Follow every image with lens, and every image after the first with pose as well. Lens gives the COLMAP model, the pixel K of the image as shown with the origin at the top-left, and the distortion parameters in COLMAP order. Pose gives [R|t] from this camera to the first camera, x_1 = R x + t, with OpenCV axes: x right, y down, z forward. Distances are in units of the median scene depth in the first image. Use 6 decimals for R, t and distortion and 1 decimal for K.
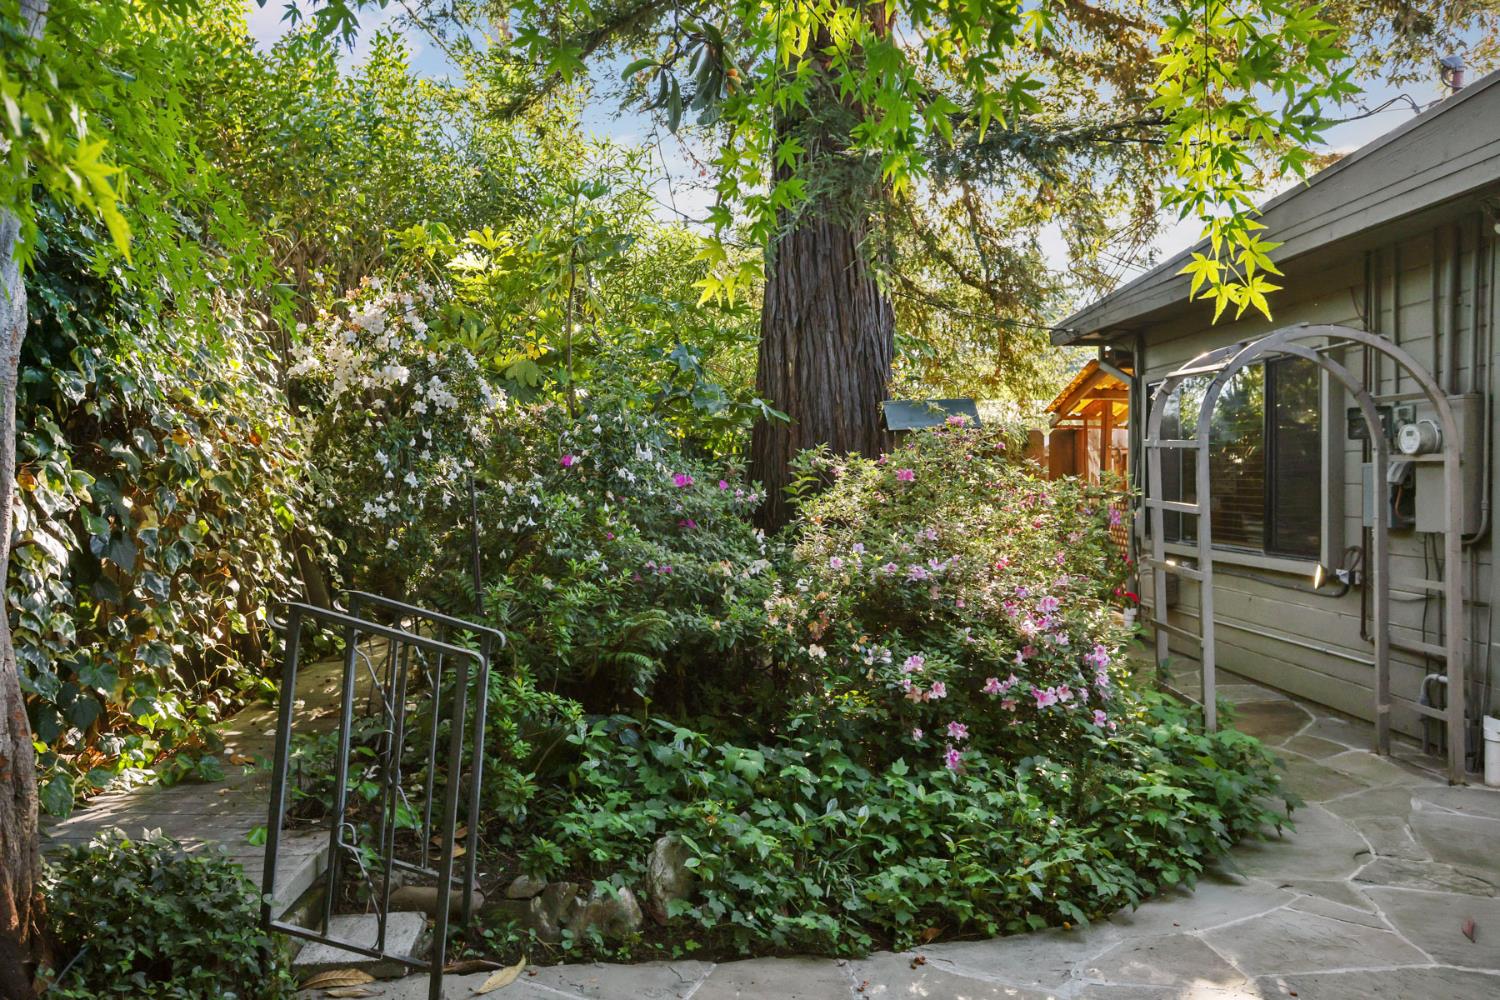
lens RADIAL K [[1132.5, 0, 738.6], [0, 1132.5, 500.3], [0, 0, 1]] dist [-0.002703, -0.001078]
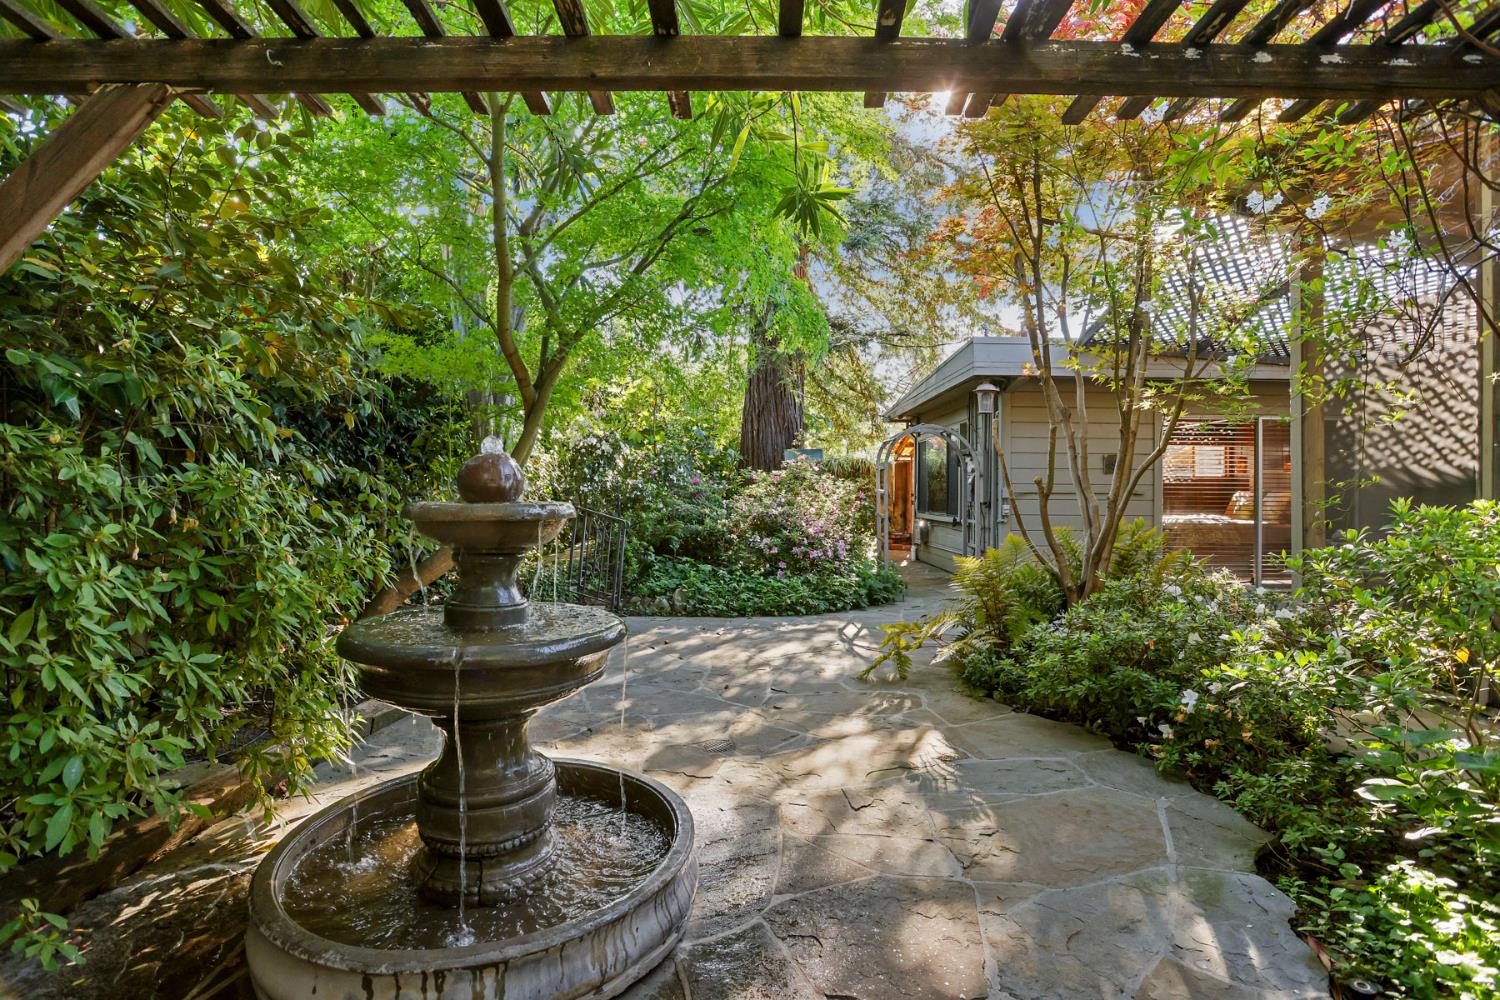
lens RADIAL K [[733.2, 0, 740.2], [0, 733.2, 484.4], [0, 0, 1]] dist [-0.057232, 0.021753]
pose [[0.999071, 0.008396, -0.042271, 0.144701], [-0.009594, 0.999556, -0.028211, 0.044836], [0.042015, 0.028591, 0.998708, -0.799549]]
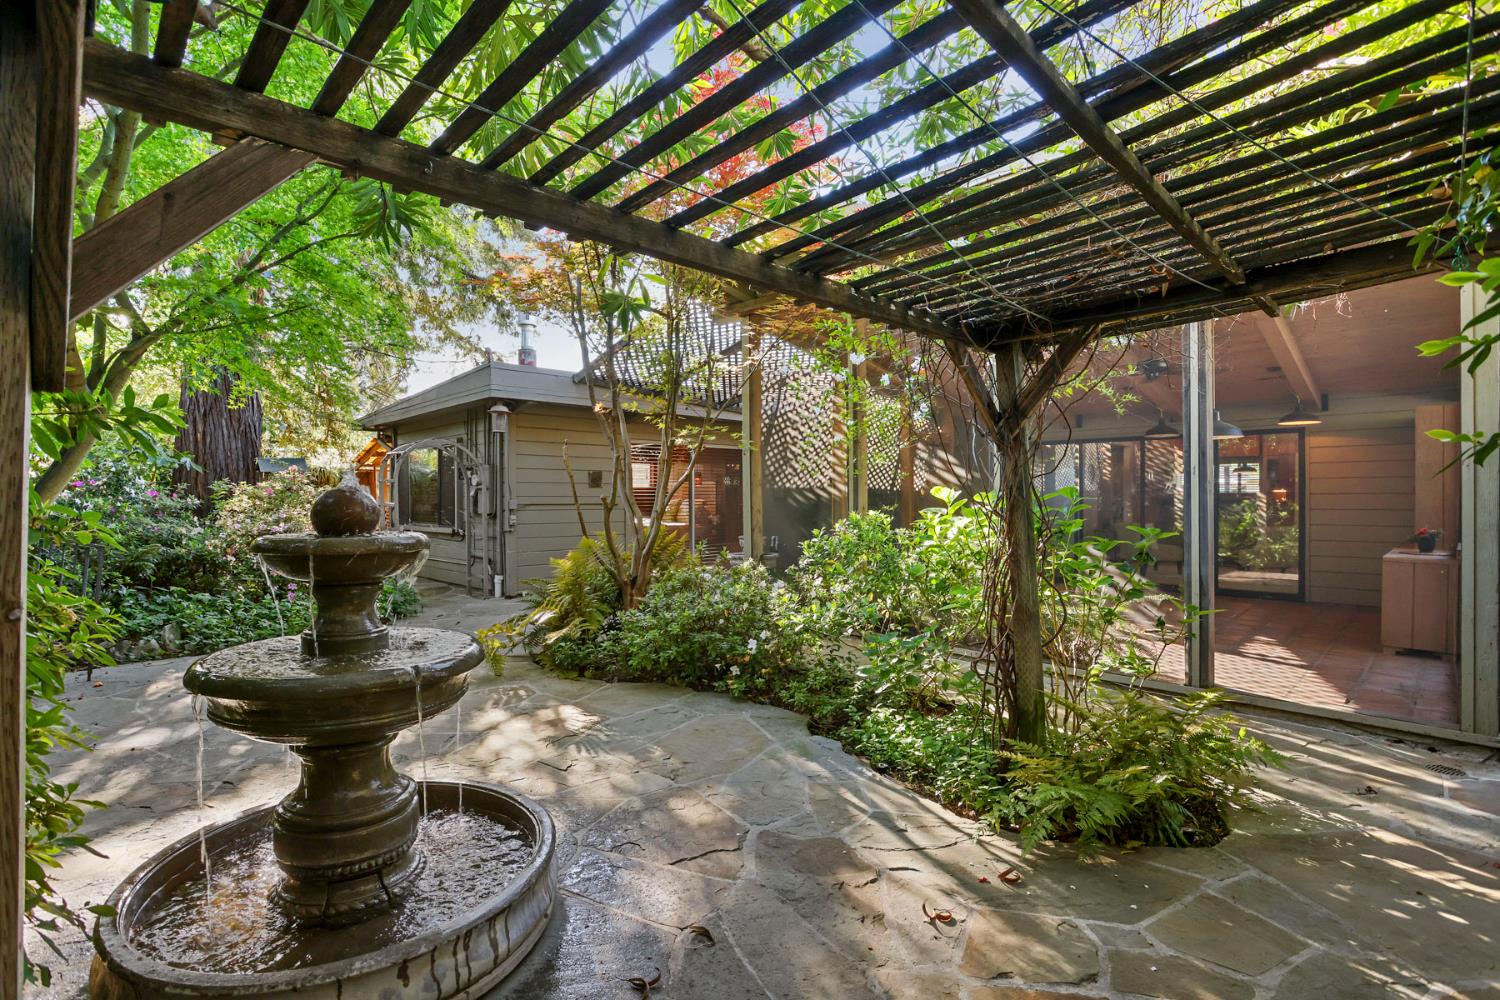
lens RADIAL K [[733.2, 0, 740.4], [0, 733.2, 505.0], [0, 0, 1]] dist [-0.057232, 0.021753]
pose [[0.746376, -0.002400, 0.665520, -0.131144], [0.011571, 0.999889, -0.009372, 0.034557], [-0.665424, 0.014696, 0.746321, -0.867071]]
